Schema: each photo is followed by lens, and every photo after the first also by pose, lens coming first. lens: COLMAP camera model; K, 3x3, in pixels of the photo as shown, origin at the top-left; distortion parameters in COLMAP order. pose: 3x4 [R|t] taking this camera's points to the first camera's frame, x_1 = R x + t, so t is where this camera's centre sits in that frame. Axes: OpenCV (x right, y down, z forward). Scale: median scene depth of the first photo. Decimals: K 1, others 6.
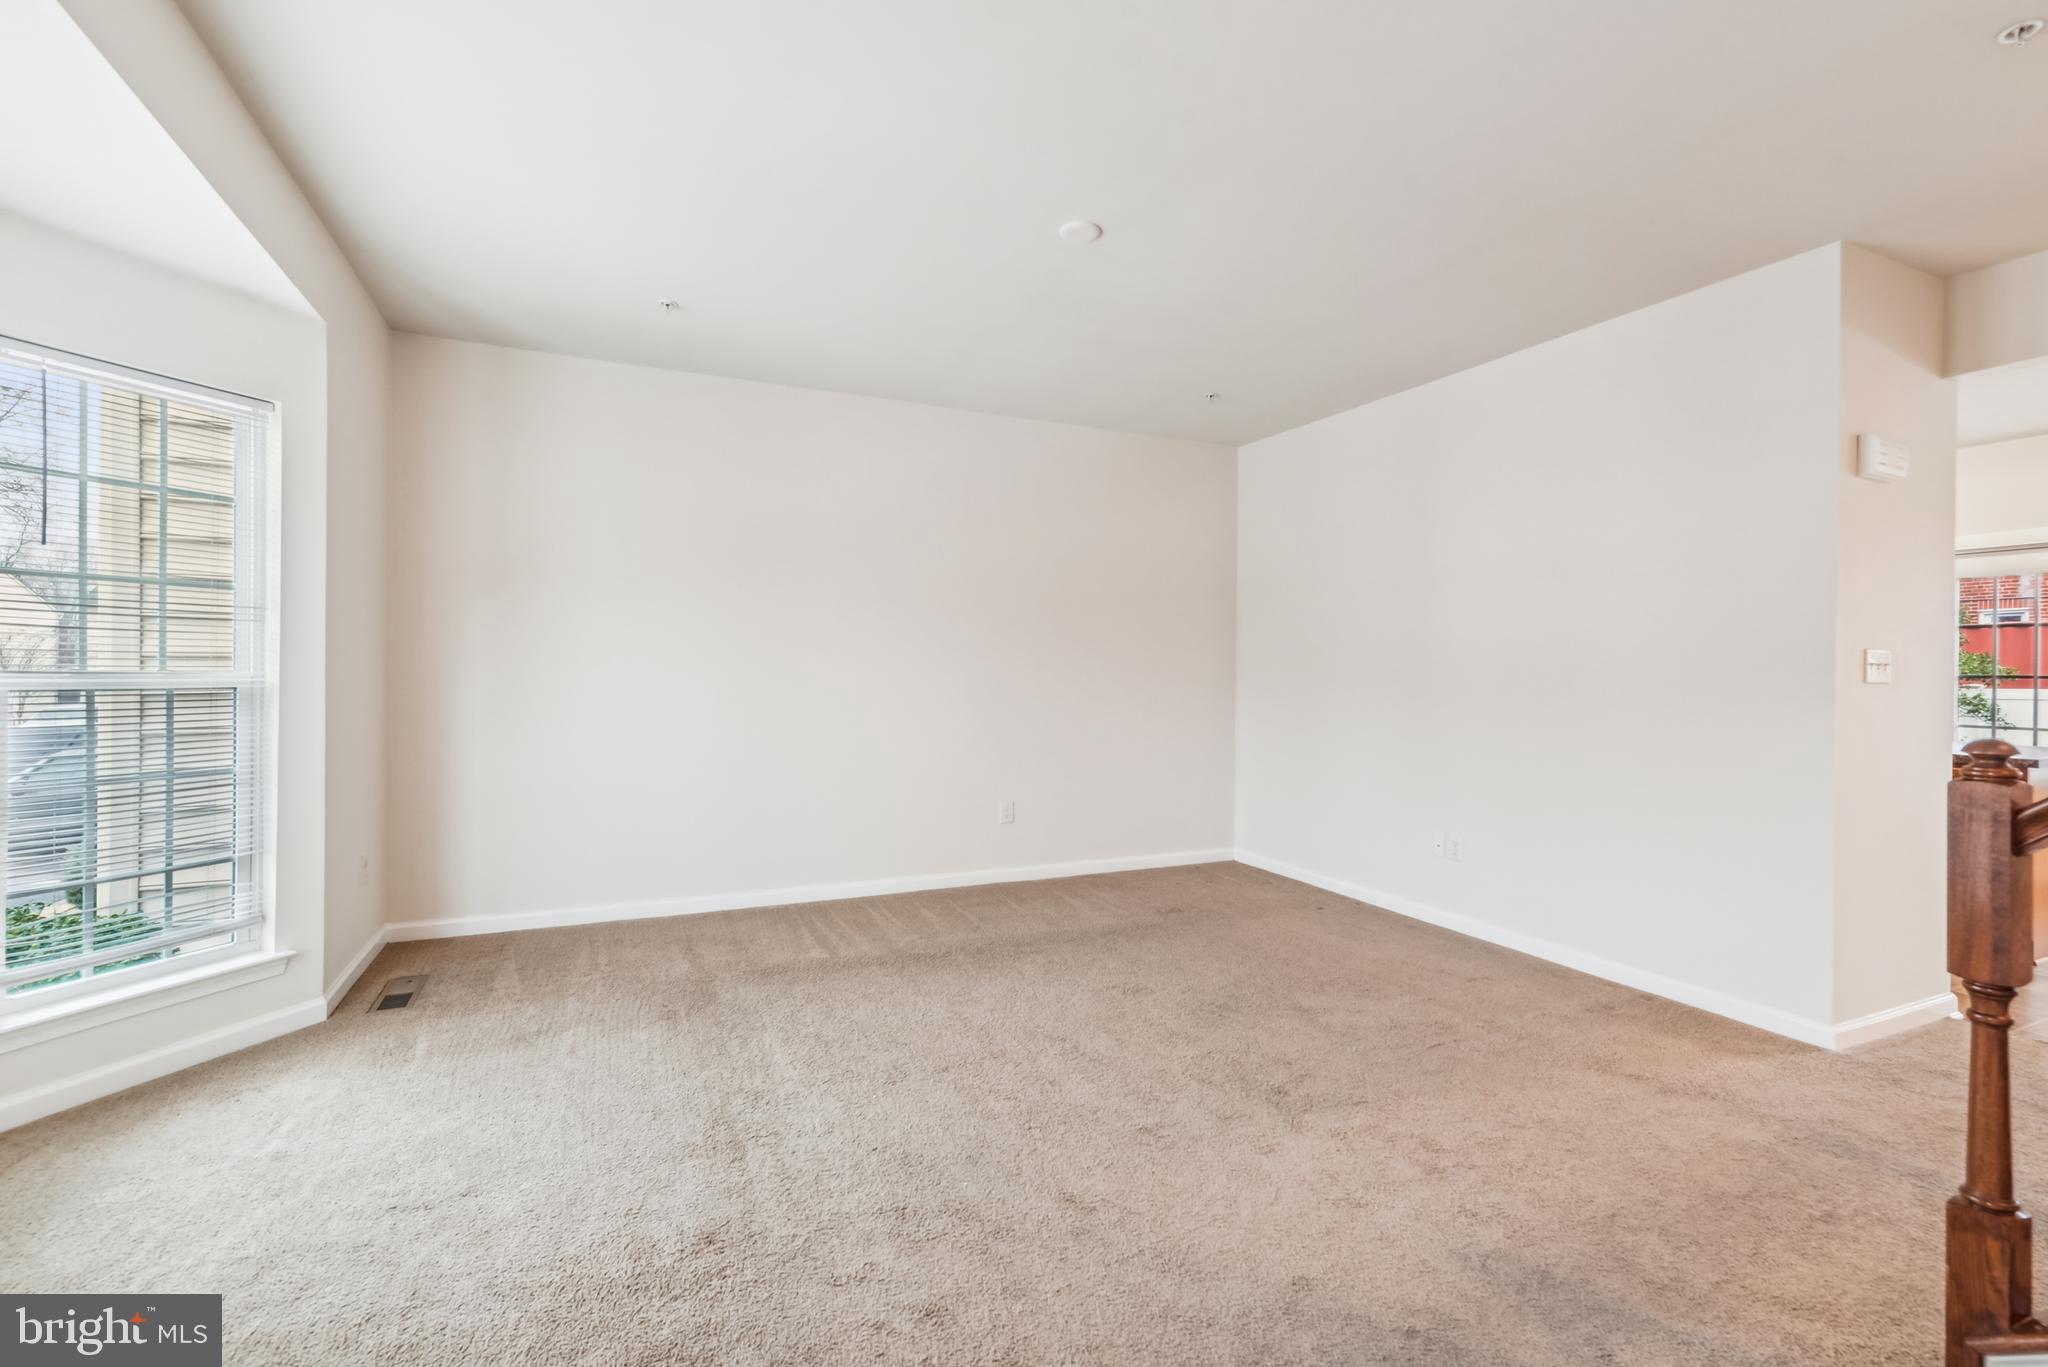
lens RADIAL K [[900.1, 0, 987.0], [0, 900.1, 669.2], [0, 0, 1]] dist [0.000812, 0.000050]
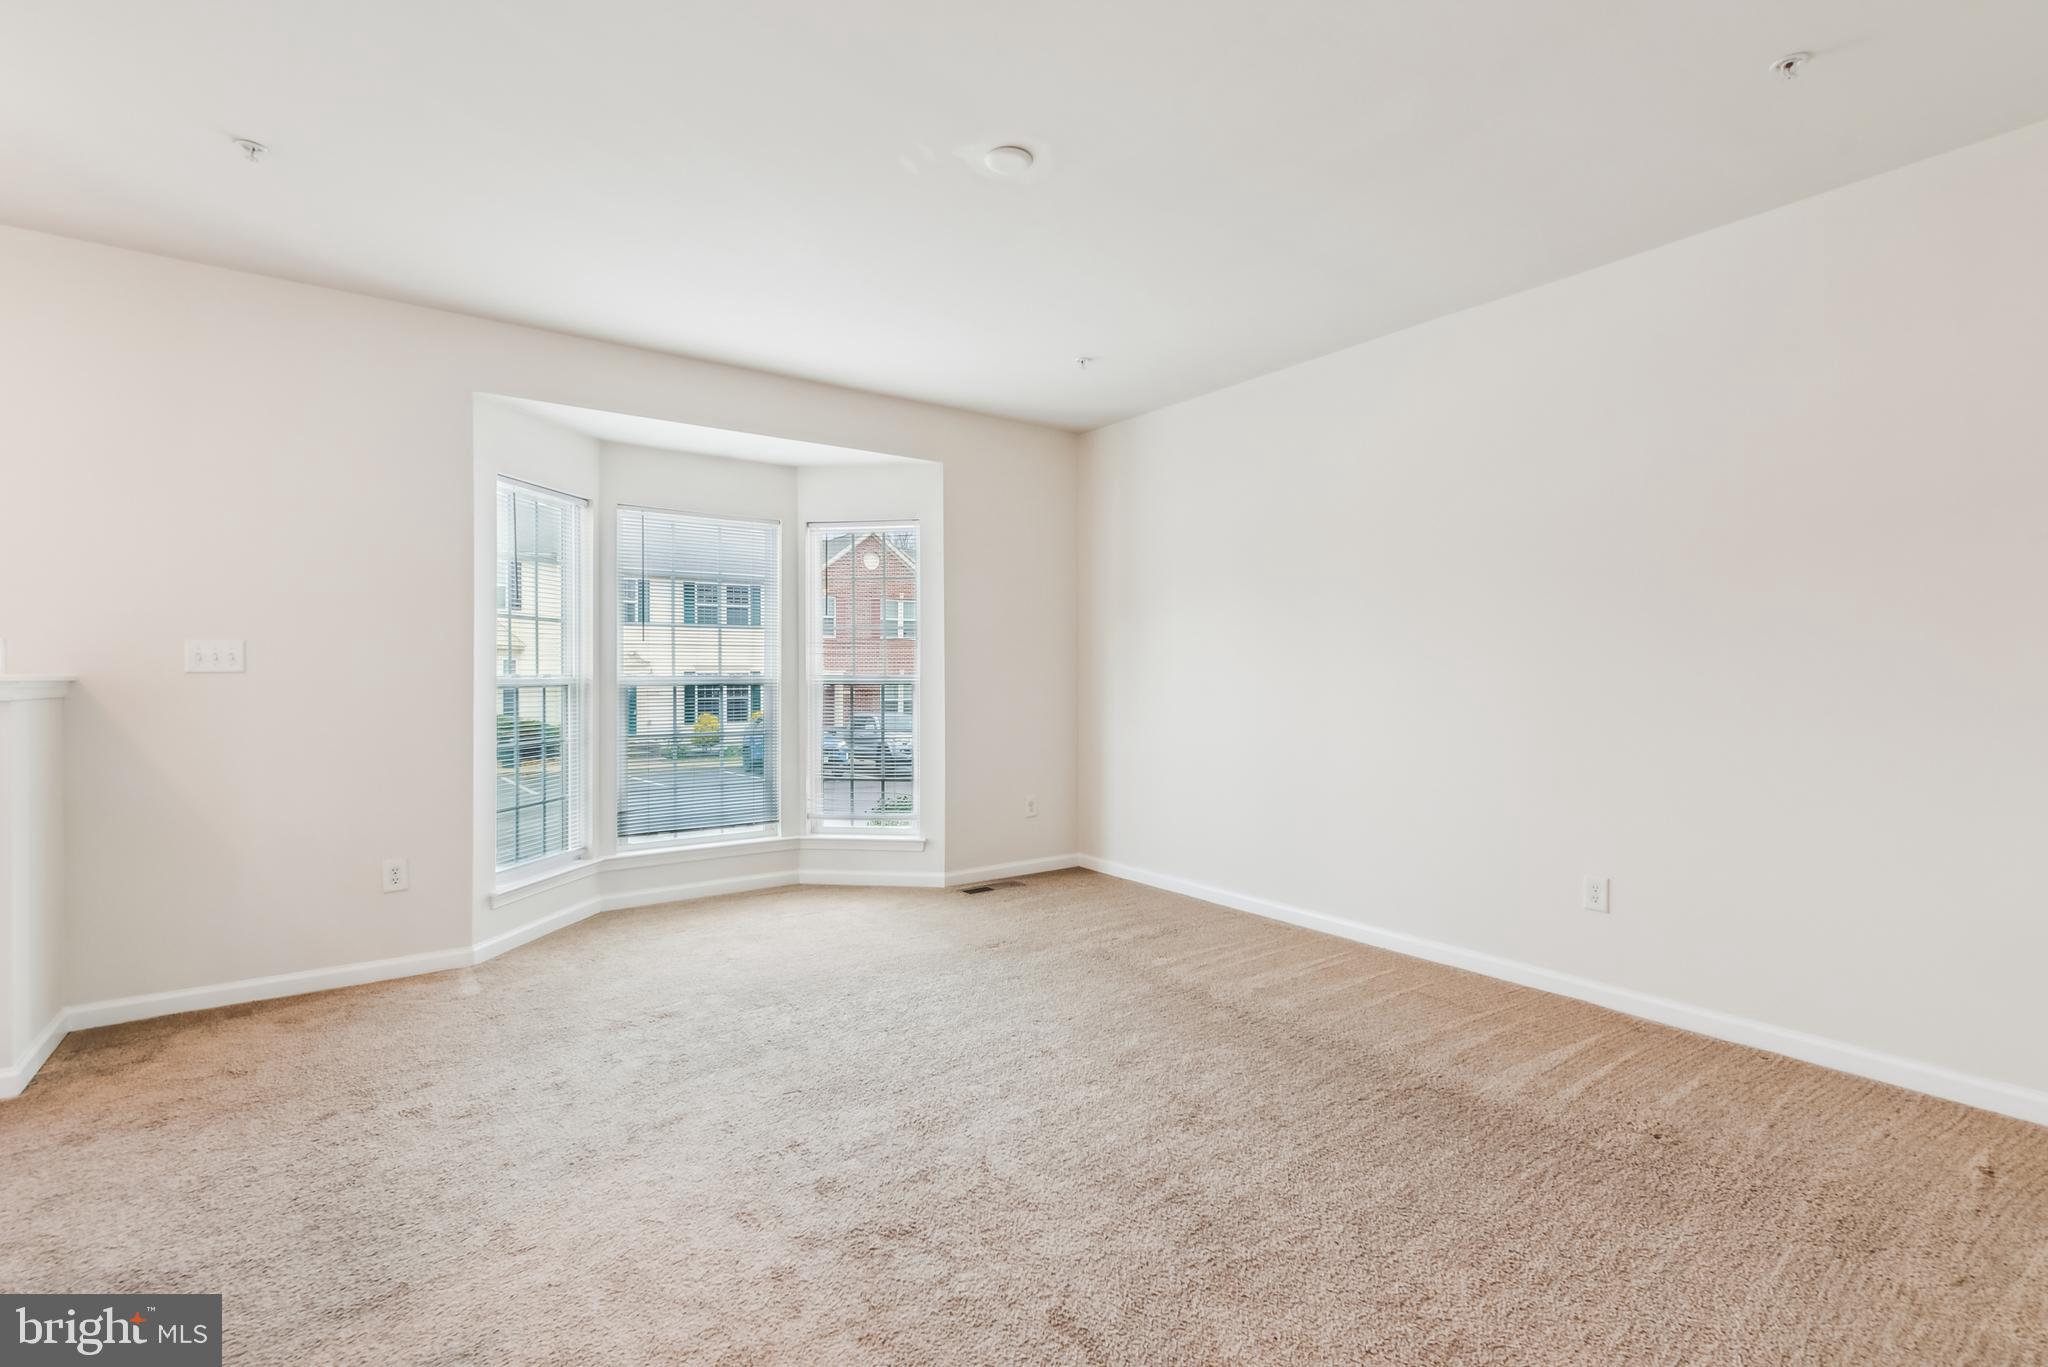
lens RADIAL K [[900.1, 0, 1037.4], [0, 900.1, 677.9], [0, 0, 1]] dist [0.000812, 0.000050]
pose [[0.243220, -0.001065, -0.969971, 0.843967], [0.003543, 0.999994, -0.000210, 0.009857], [0.969965, -0.003385, 0.243222, 0.732999]]
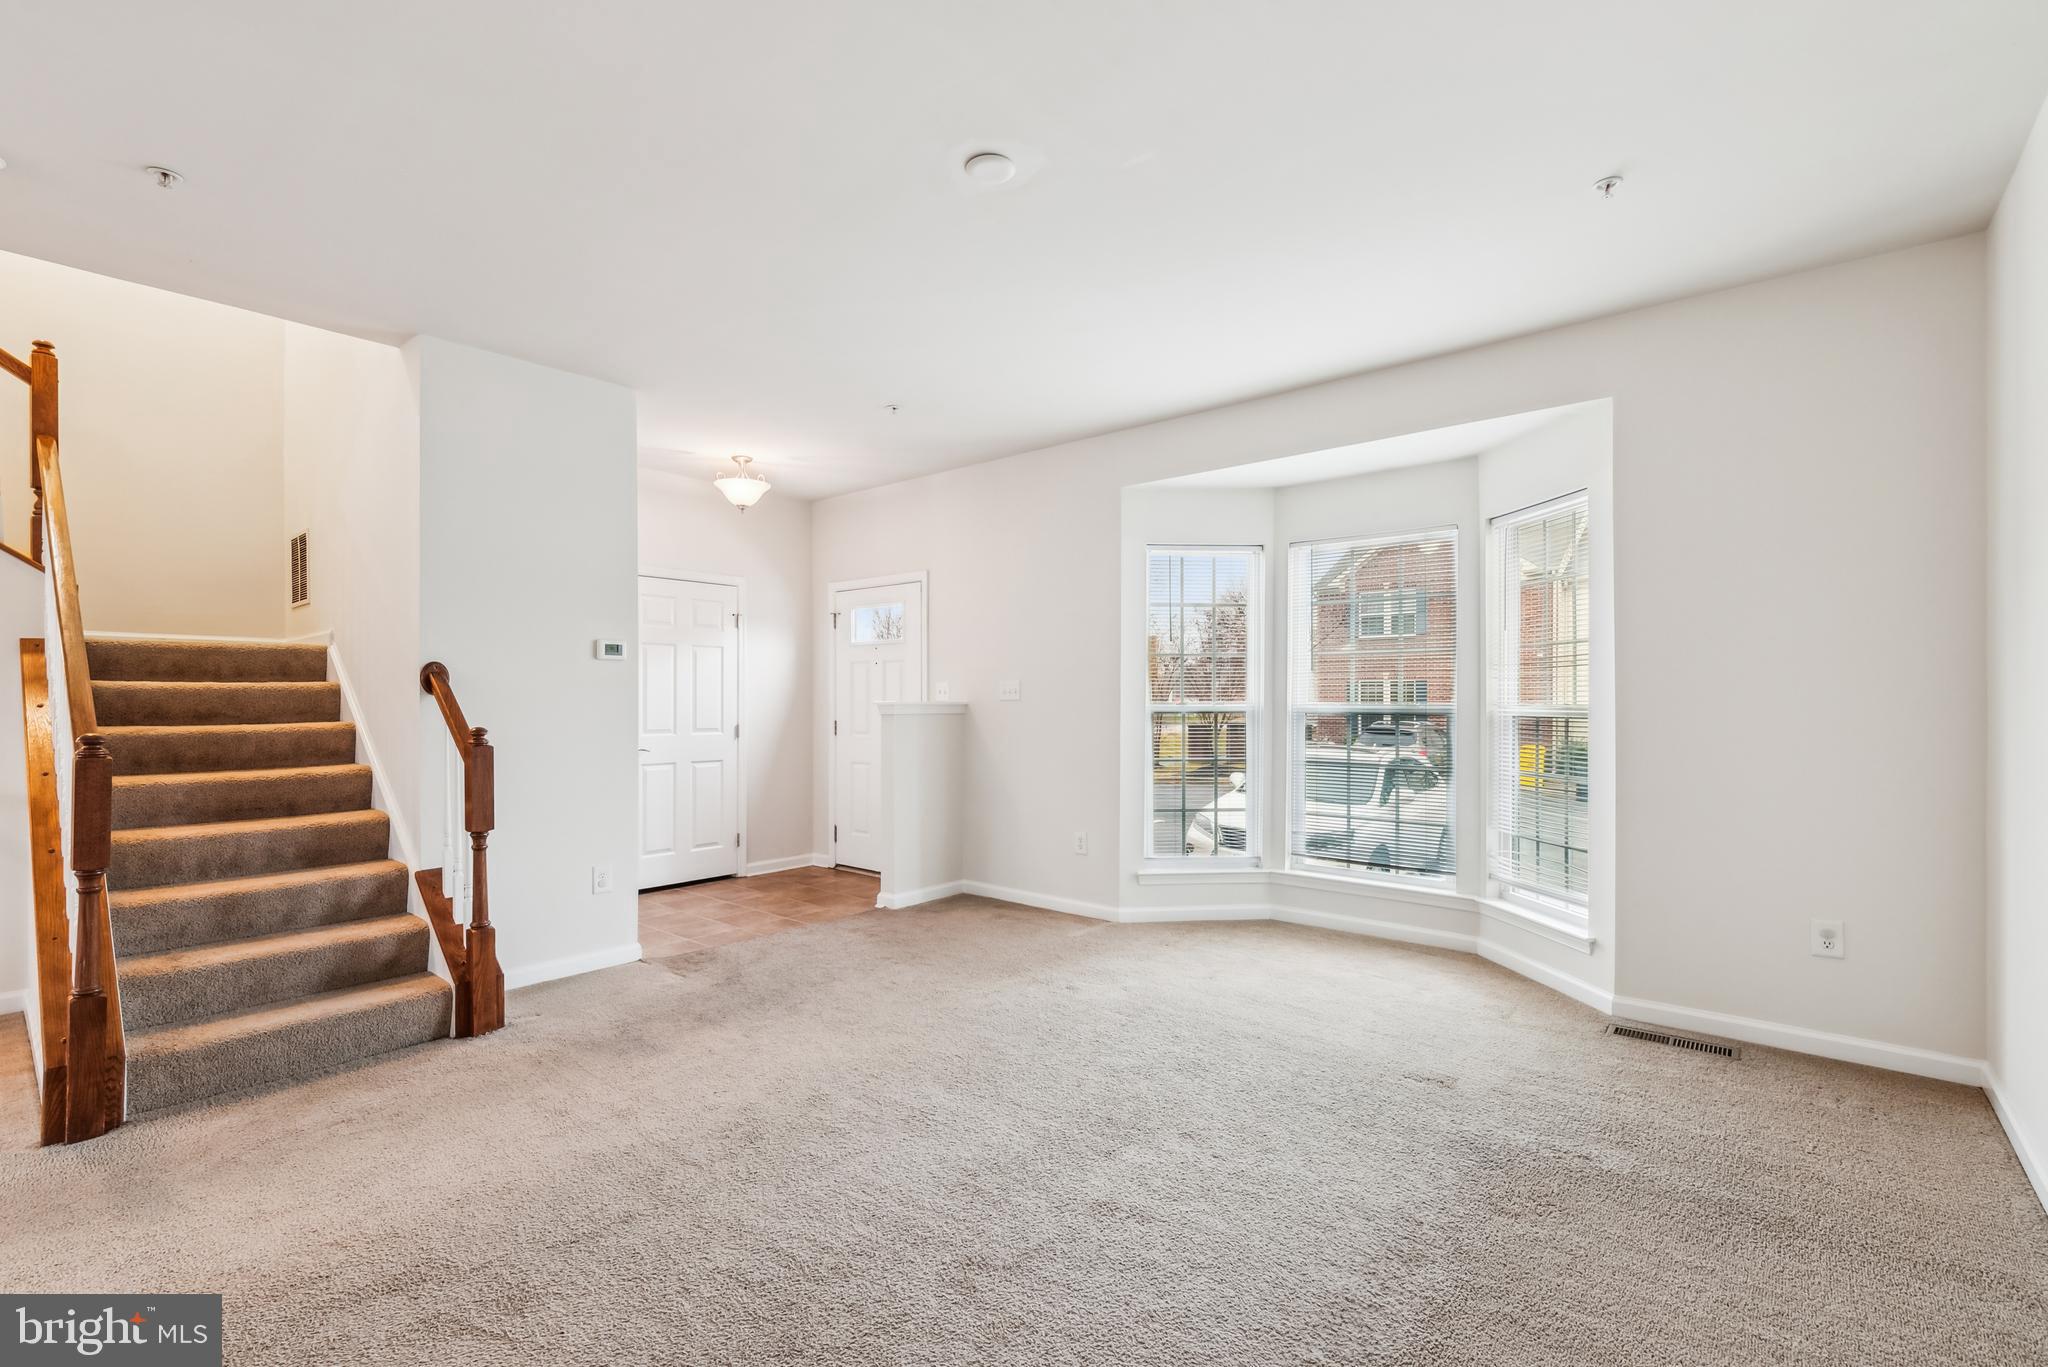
lens RADIAL K [[900.1, 0, 1030.8], [0, 900.1, 695.6], [0, 0, 1]] dist [0.000812, 0.000050]
pose [[-0.883410, -0.005470, -0.468569, 0.405914], [-0.003431, 0.999981, -0.005205, 0.000065], [0.468588, -0.002990, -0.883412, 1.569770]]
